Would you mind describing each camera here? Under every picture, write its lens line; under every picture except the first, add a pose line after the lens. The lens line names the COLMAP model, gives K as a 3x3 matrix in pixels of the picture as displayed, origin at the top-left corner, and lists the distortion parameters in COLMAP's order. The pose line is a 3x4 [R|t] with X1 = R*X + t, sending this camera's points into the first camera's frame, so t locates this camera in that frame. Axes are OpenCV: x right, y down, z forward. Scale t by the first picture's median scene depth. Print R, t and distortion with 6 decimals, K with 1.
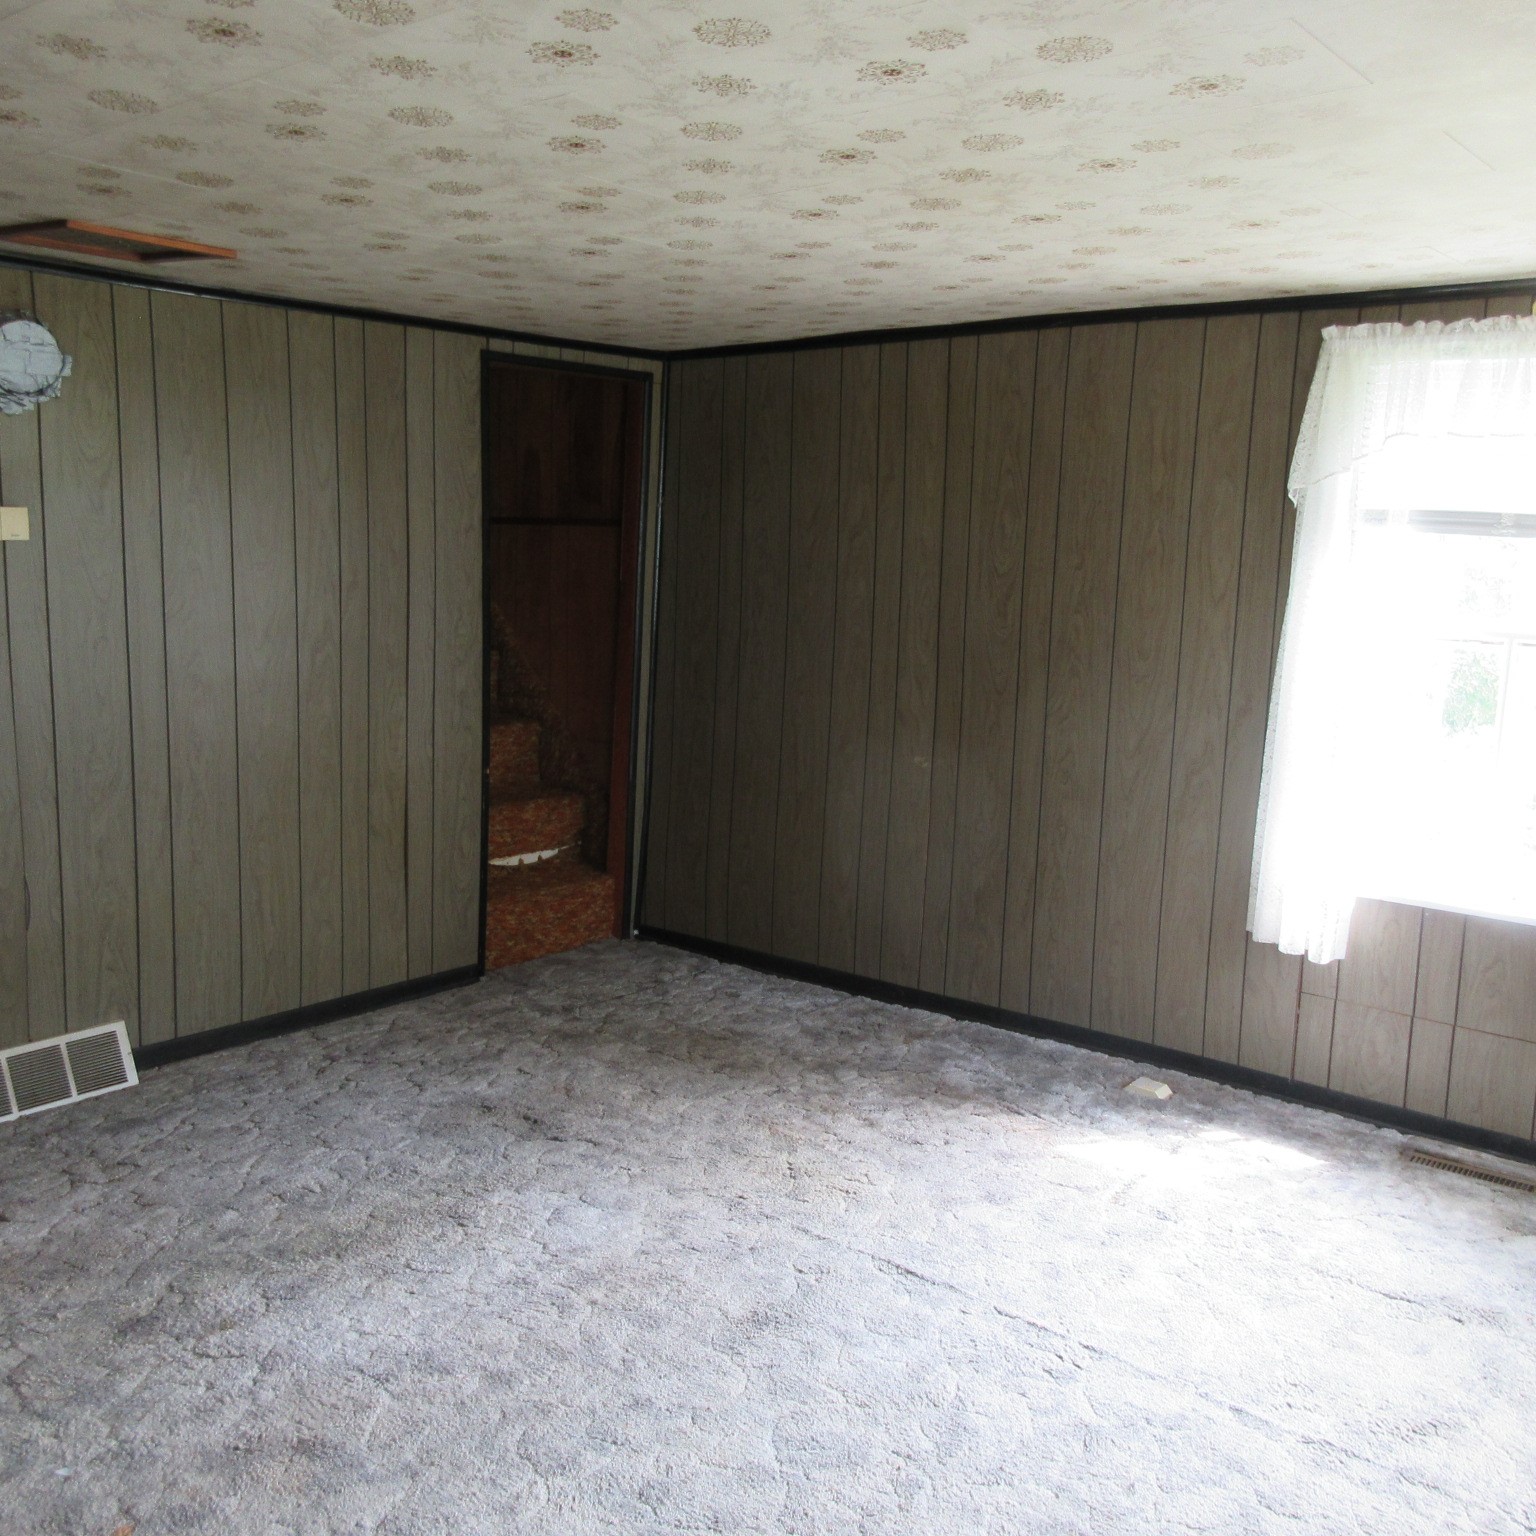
lens RADIAL K [[1520.0, 0, 770.8], [0, 1520.0, 750.6], [0, 0, 1]] dist [-0.009440, 0.009710]
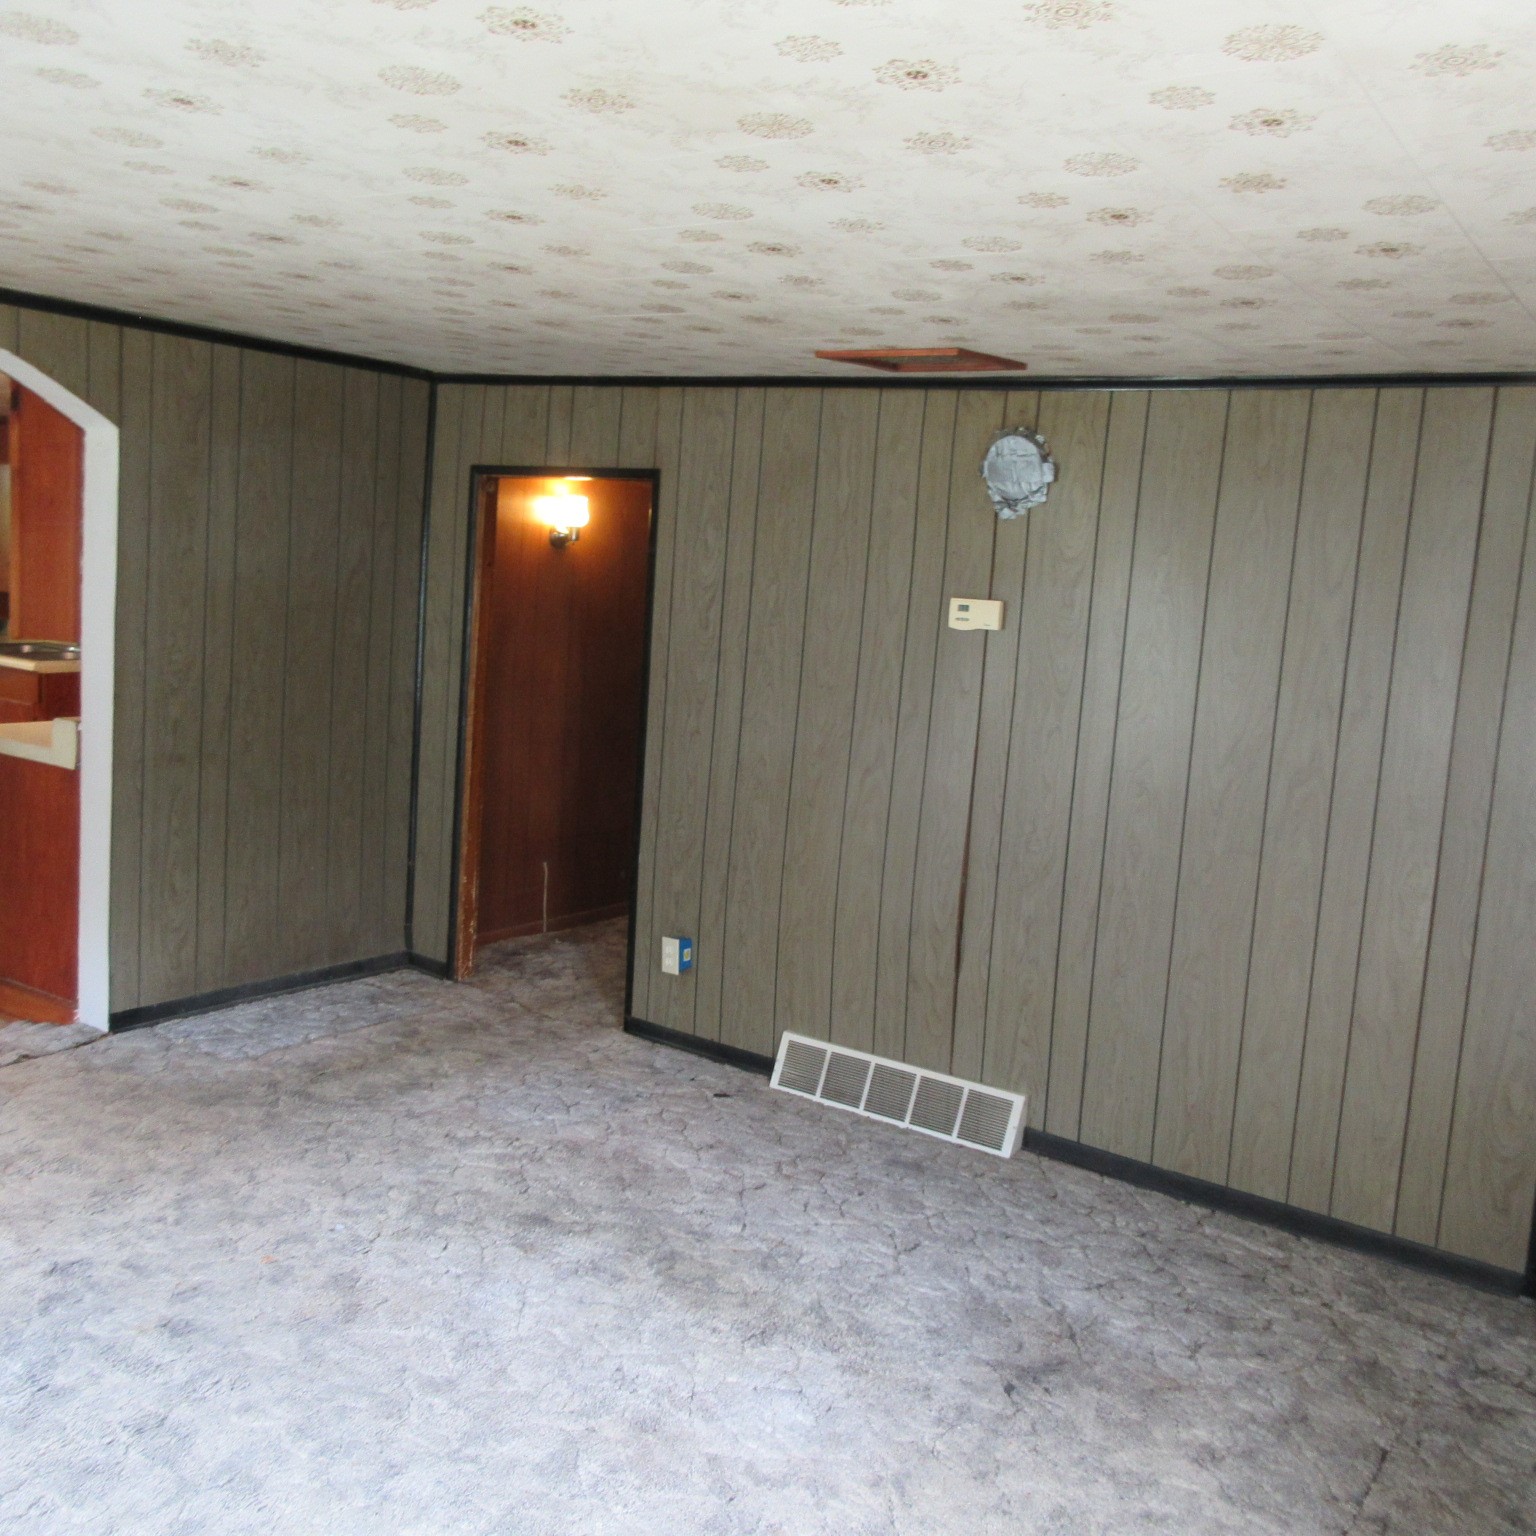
lens RADIAL K [[1520.0, 0, 770.8], [0, 1520.0, 750.6], [0, 0, 1]] dist [-0.009440, 0.009710]
pose [[0.083259, 0.103780, -0.991109, 0.589926], [-0.207792, 0.974509, 0.084586, -0.108687], [0.974623, 0.198902, 0.102701, 0.715884]]
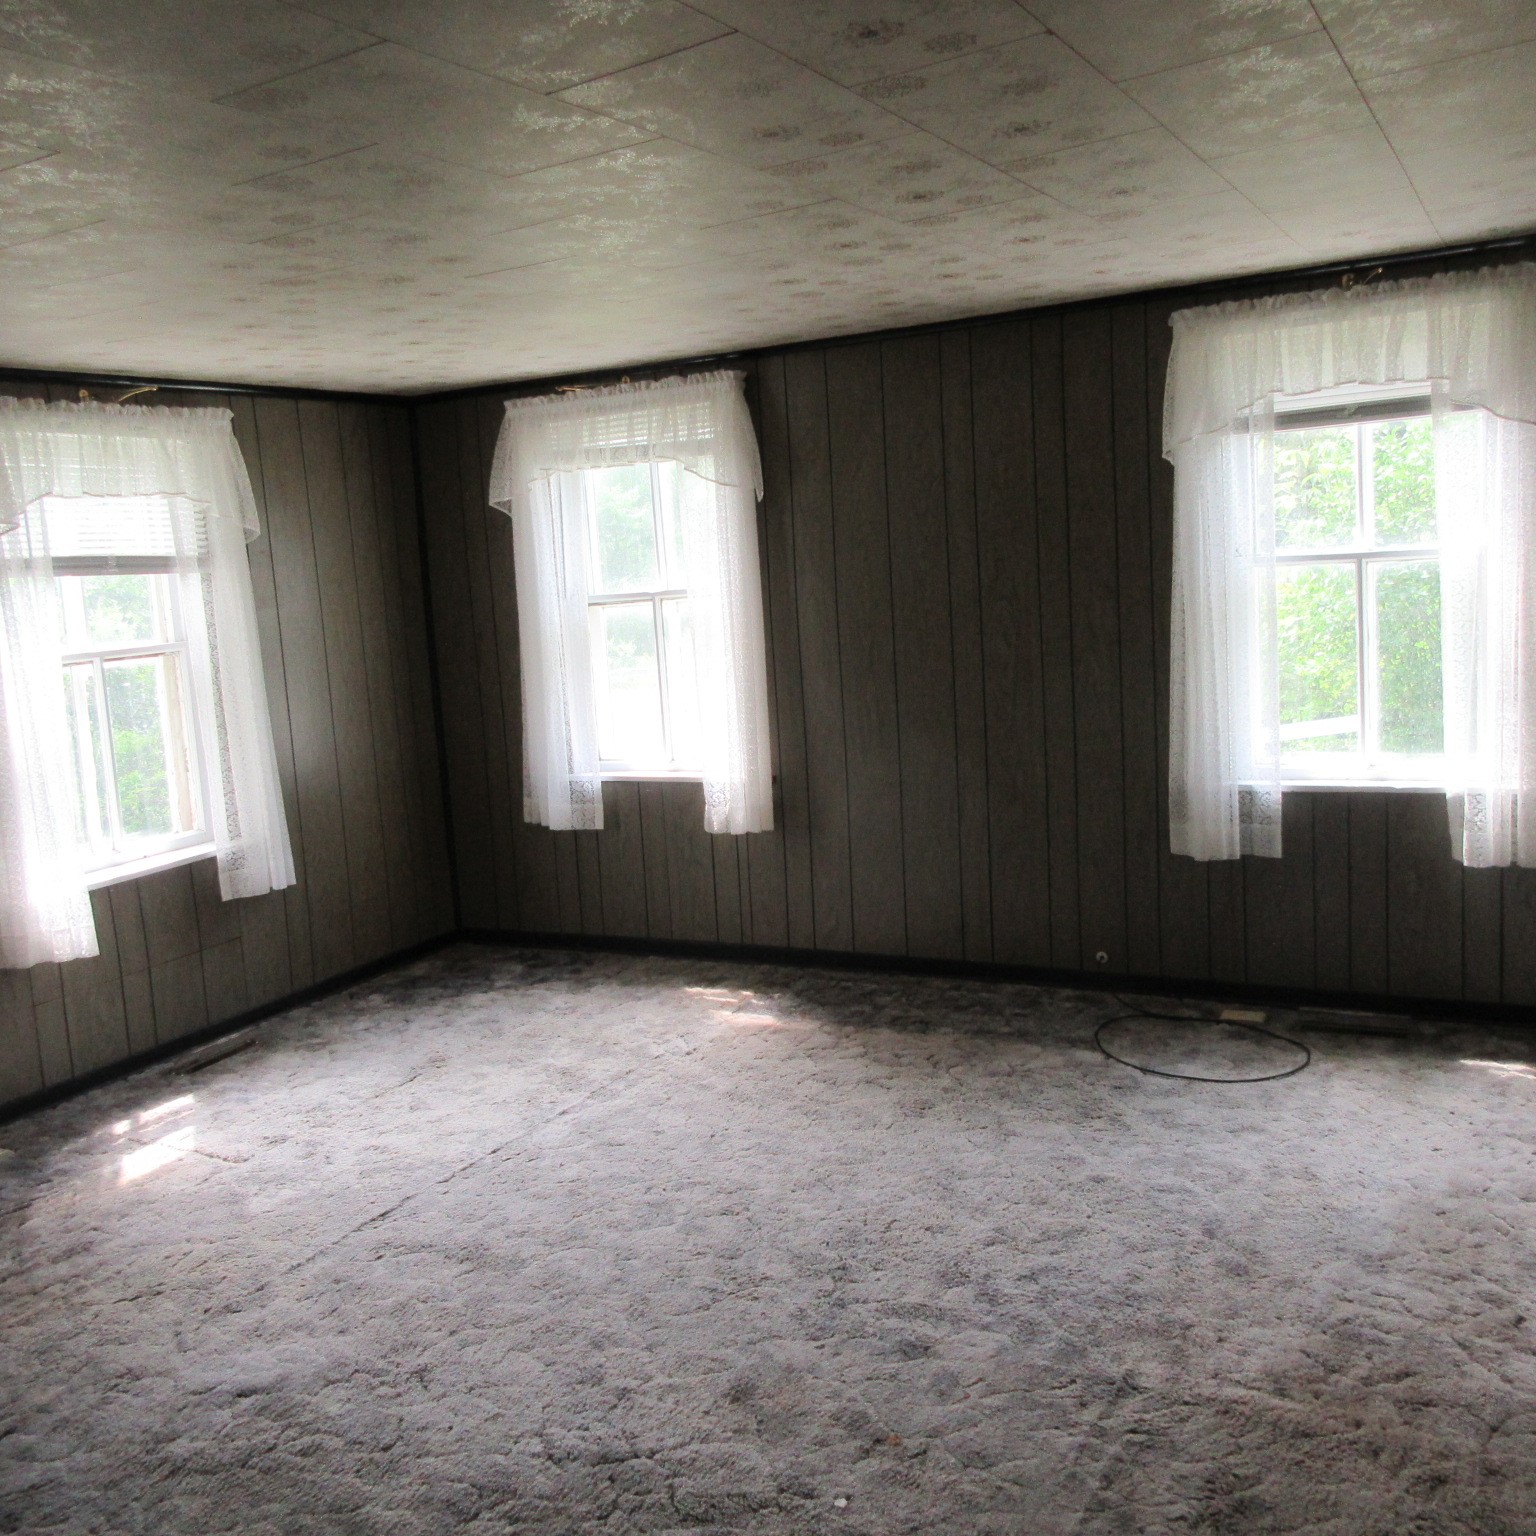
lens RADIAL K [[1520.0, 0, 770.8], [0, 1520.0, 750.6], [0, 0, 1]] dist [-0.009440, 0.009710]
pose [[-0.196719, -0.142899, 0.969991, -0.829705], [0.207145, 0.960932, 0.183574, -0.112561], [-0.958328, 0.237042, -0.159433, 0.670319]]
